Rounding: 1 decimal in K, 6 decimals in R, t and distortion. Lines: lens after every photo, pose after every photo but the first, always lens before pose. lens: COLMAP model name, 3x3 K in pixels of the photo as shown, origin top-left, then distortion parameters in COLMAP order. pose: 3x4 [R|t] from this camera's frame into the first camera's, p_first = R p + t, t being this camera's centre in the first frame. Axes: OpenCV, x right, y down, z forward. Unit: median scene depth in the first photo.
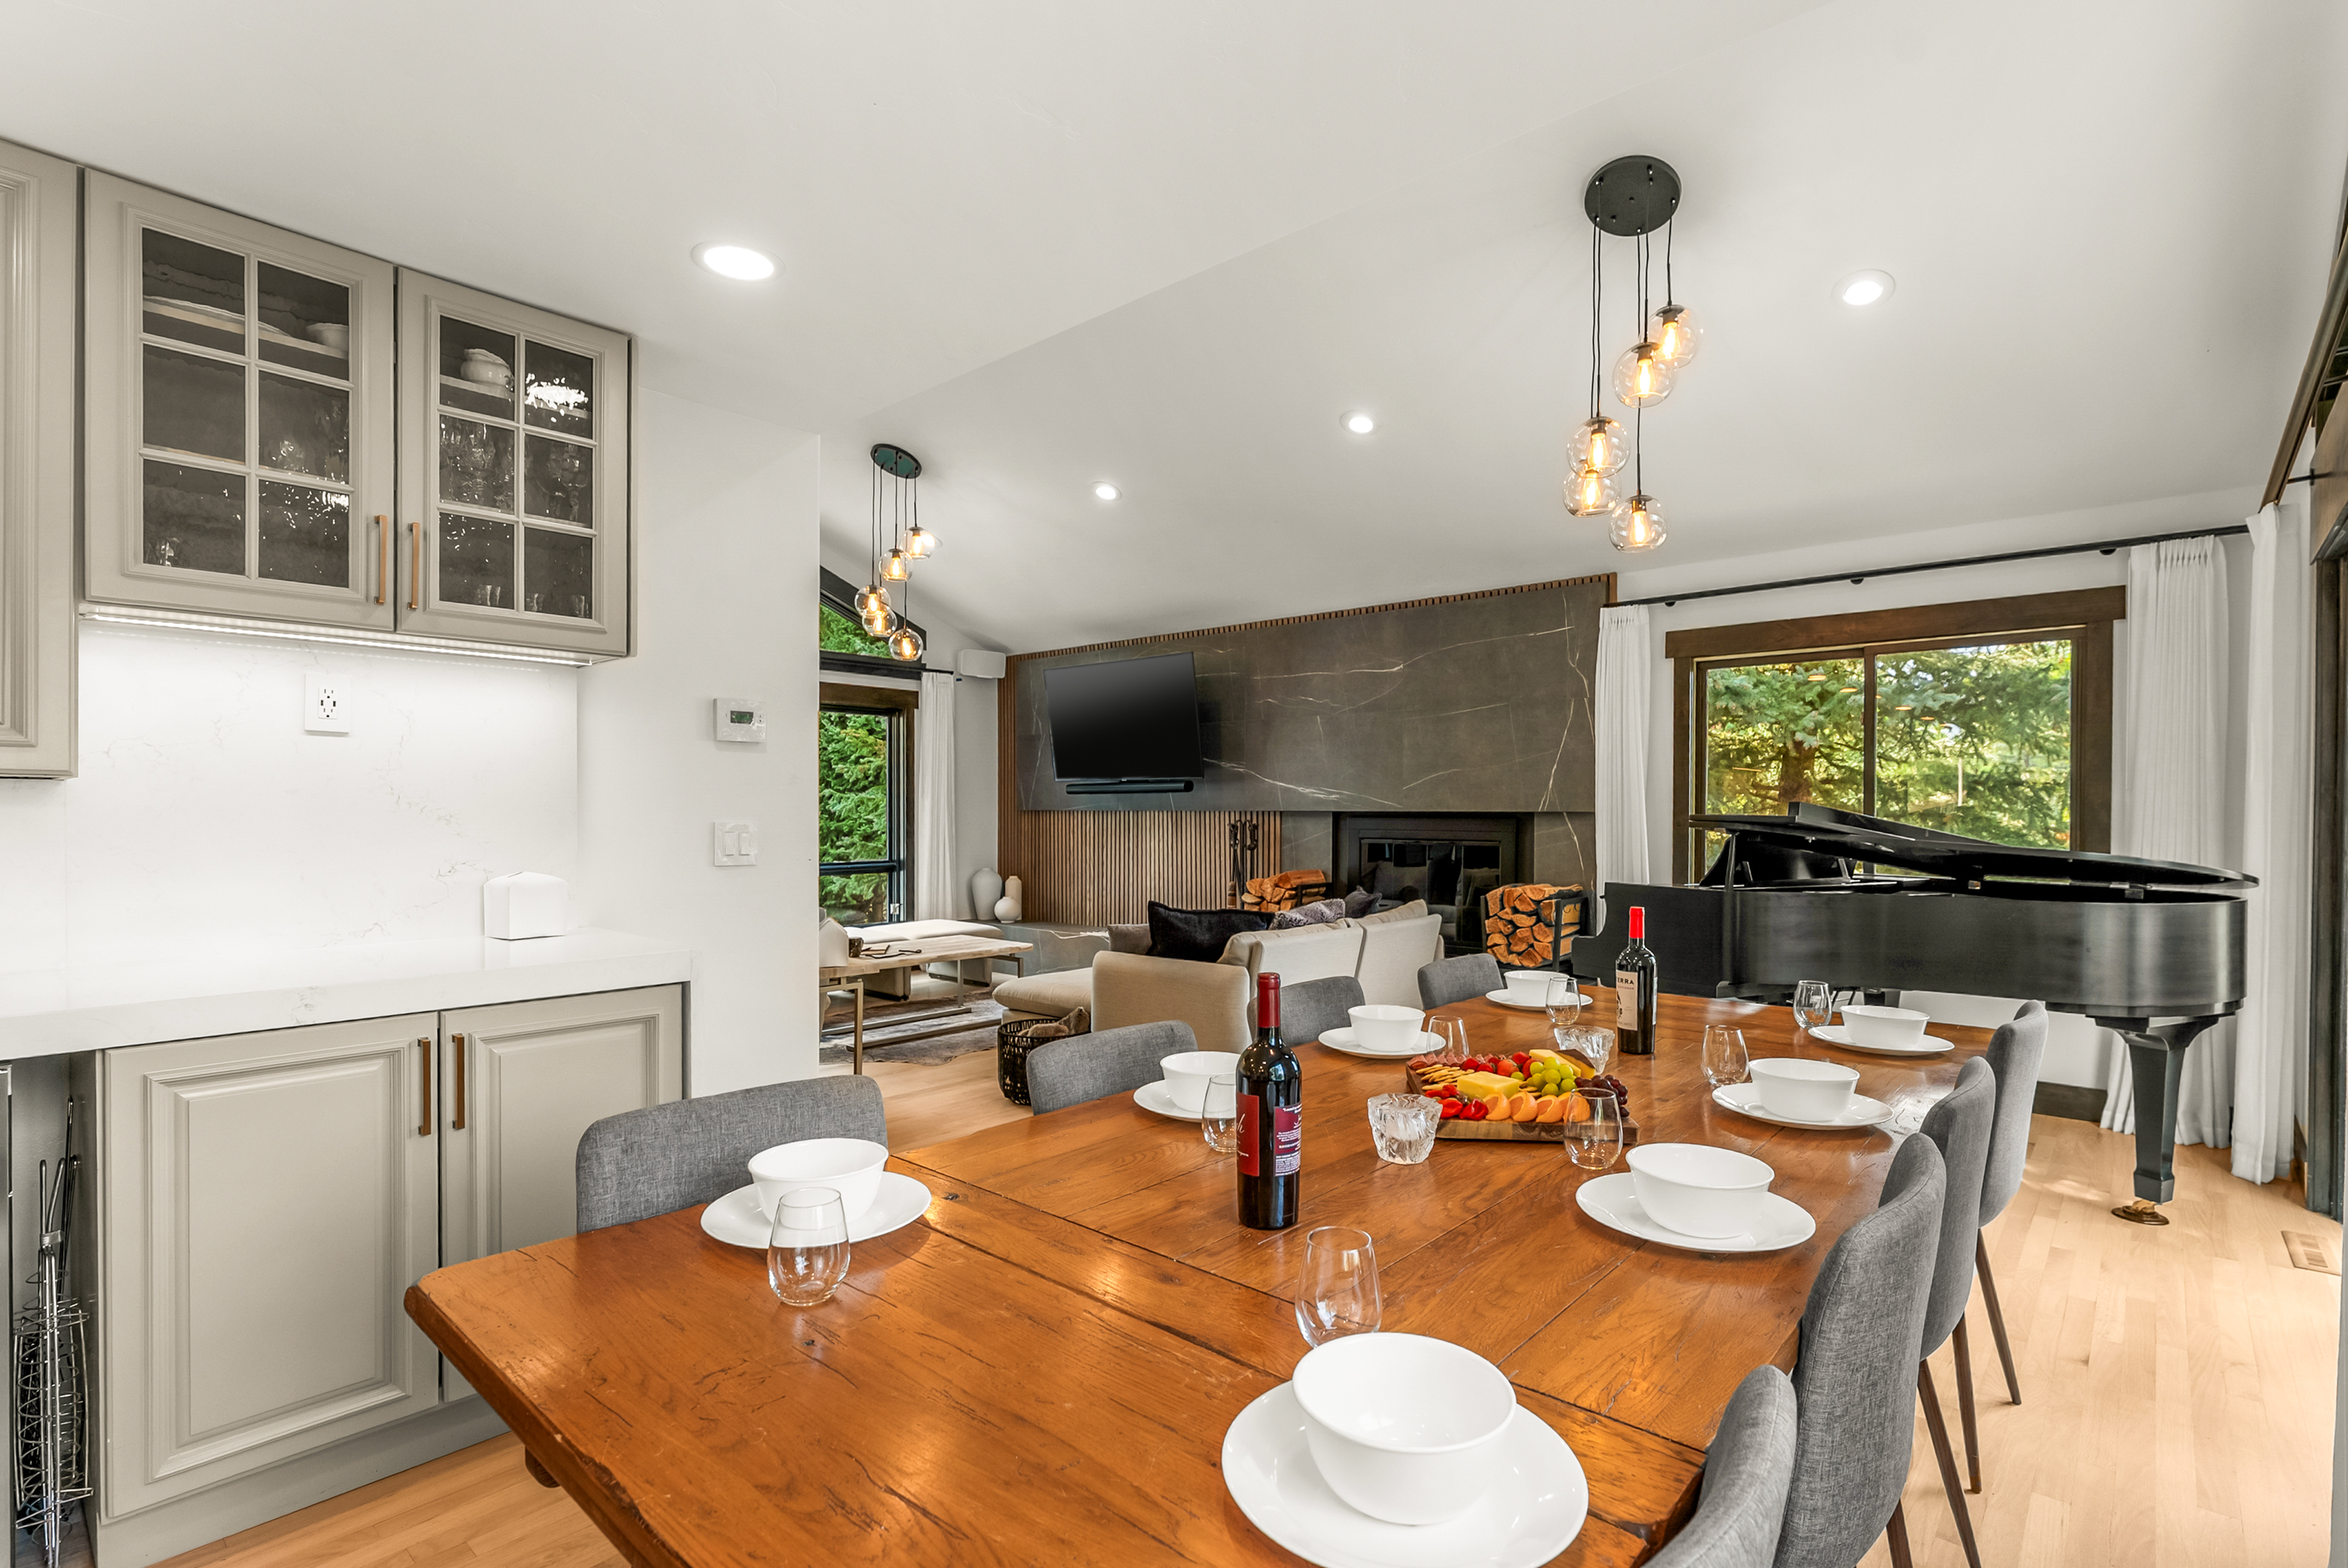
lens RADIAL K [[1089.4, 0, 1179.1], [0, 1089.4, 808.3], [0, 0, 1]] dist [-0.000180, -0.000001]
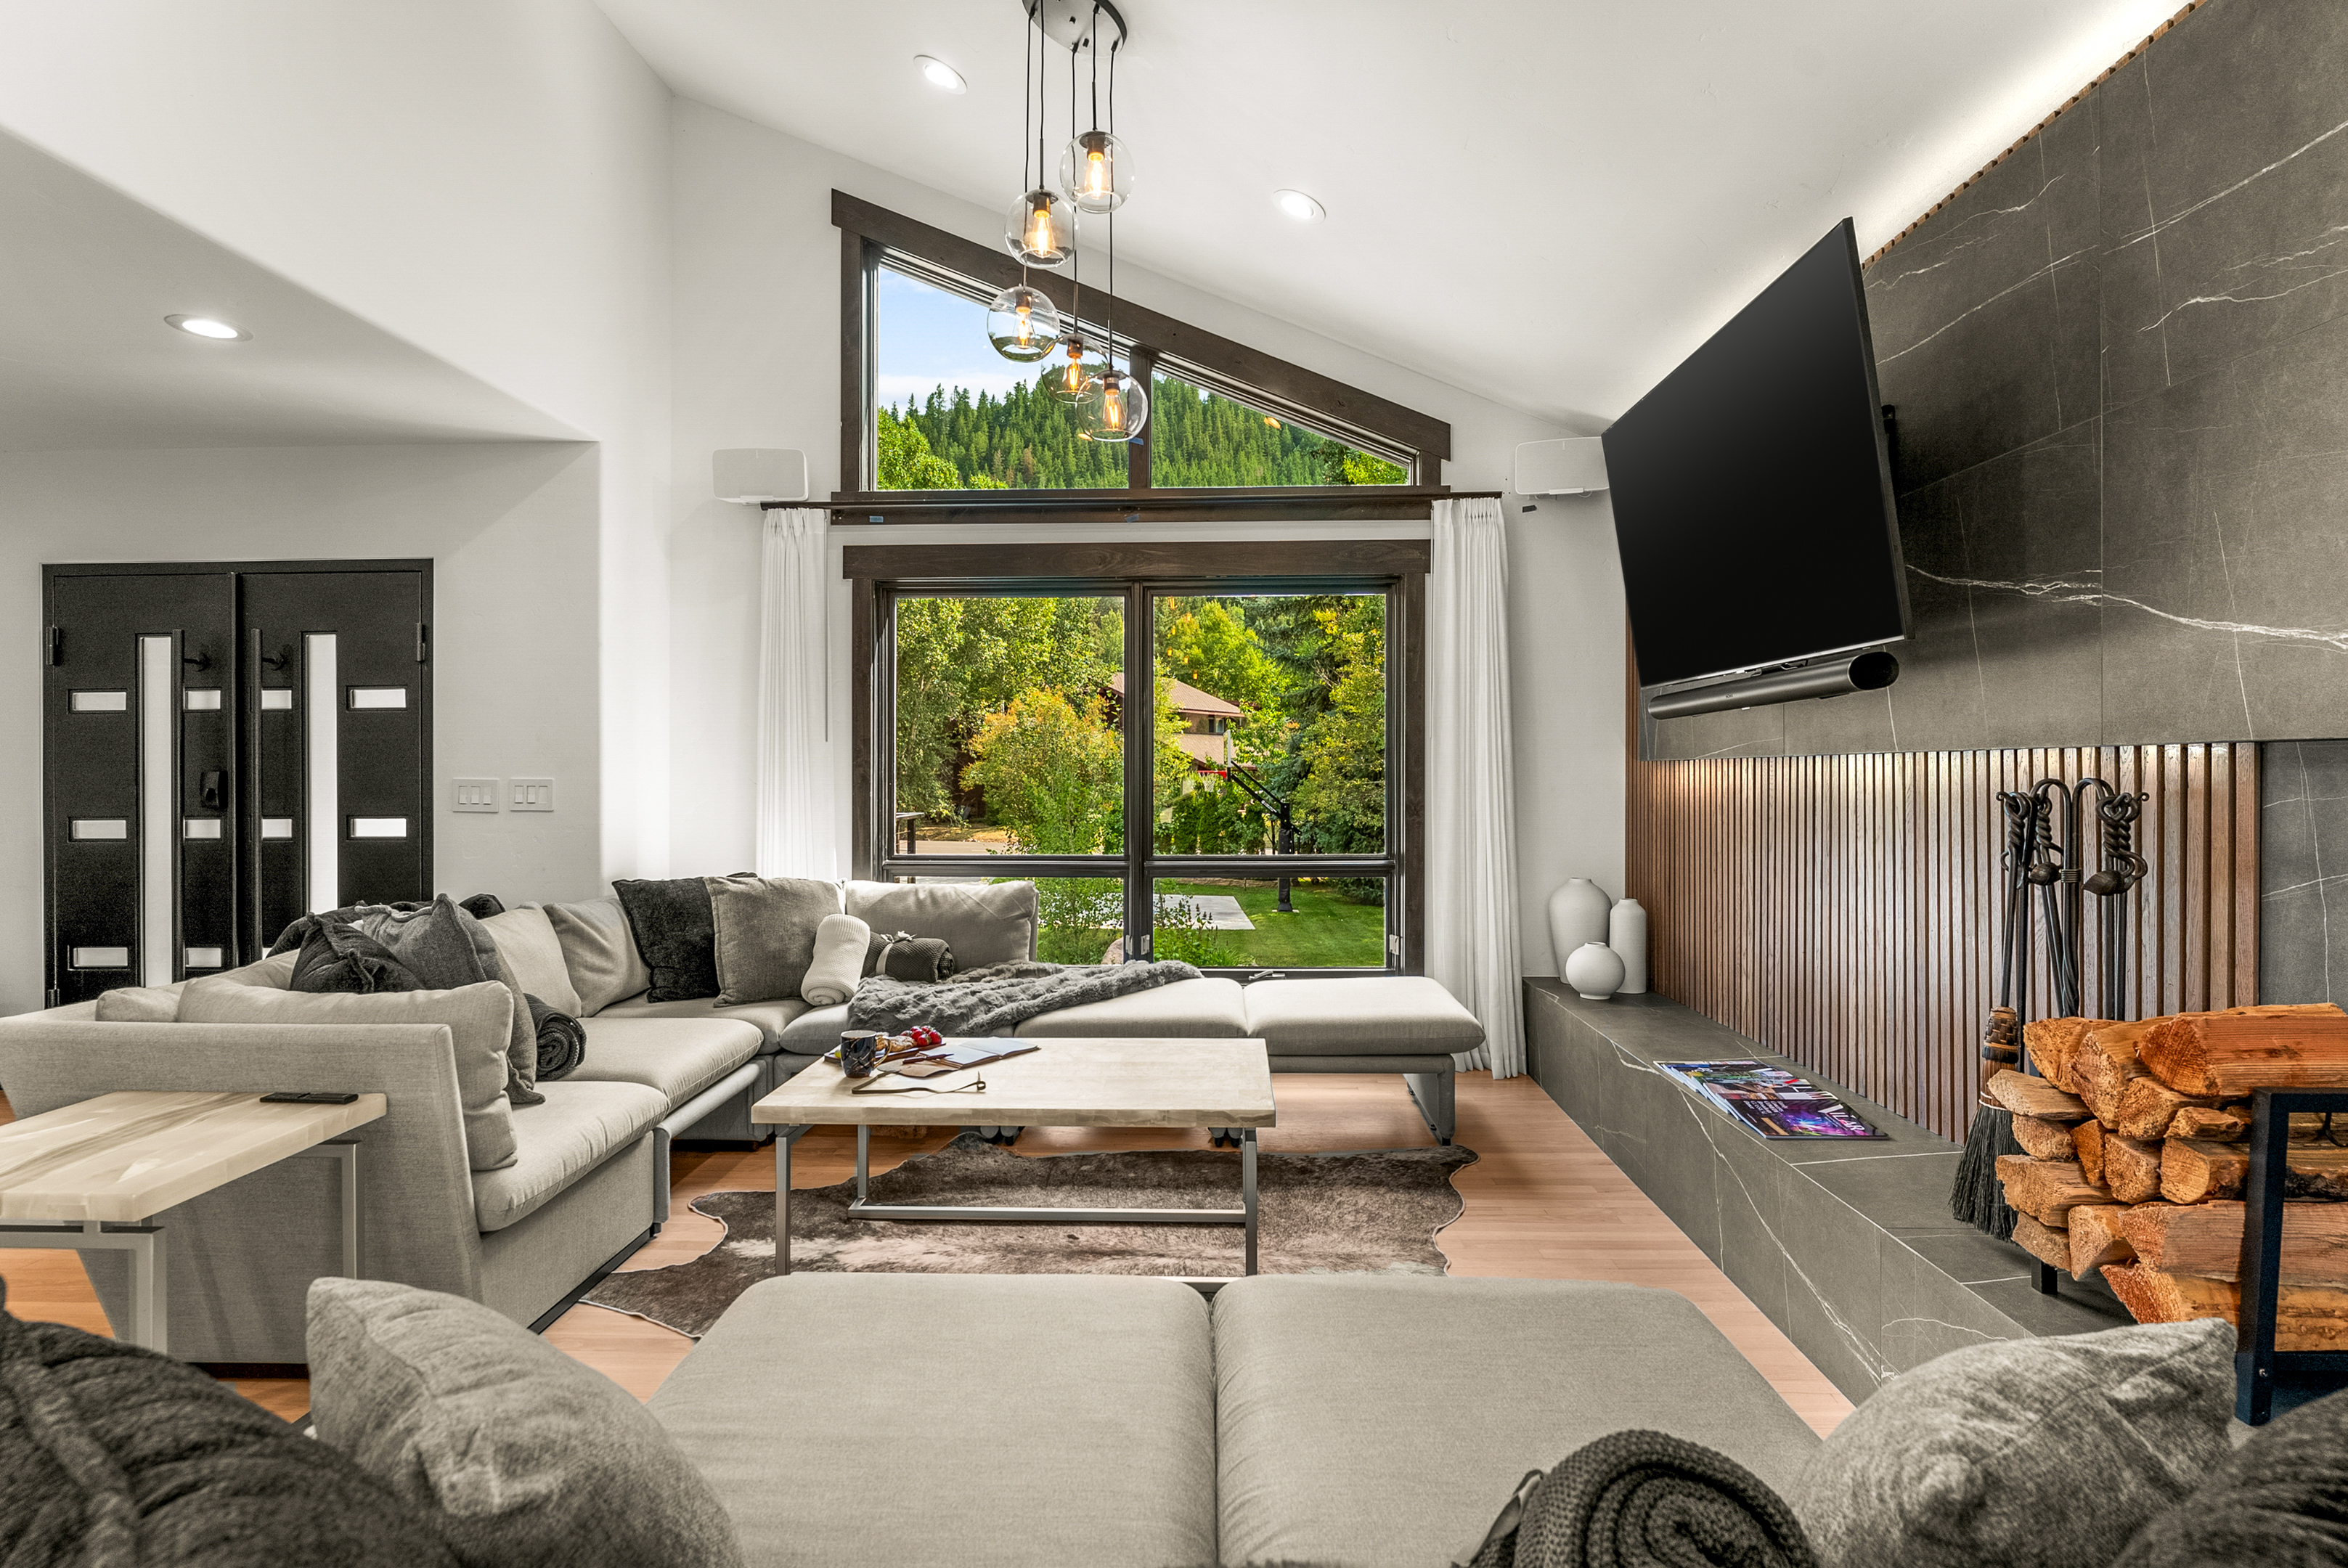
lens RADIAL K [[1161.3, 0, 1181.6], [0, 1161.3, 782.5], [0, 0, 1]] dist [-0.000163, 0.000384]
pose [[0.650867, -0.002194, -0.759189, 0.129253], [0.010574, 0.999925, 0.006175, 0.007262], [0.759118, -0.012046, 0.650841, 0.623749]]
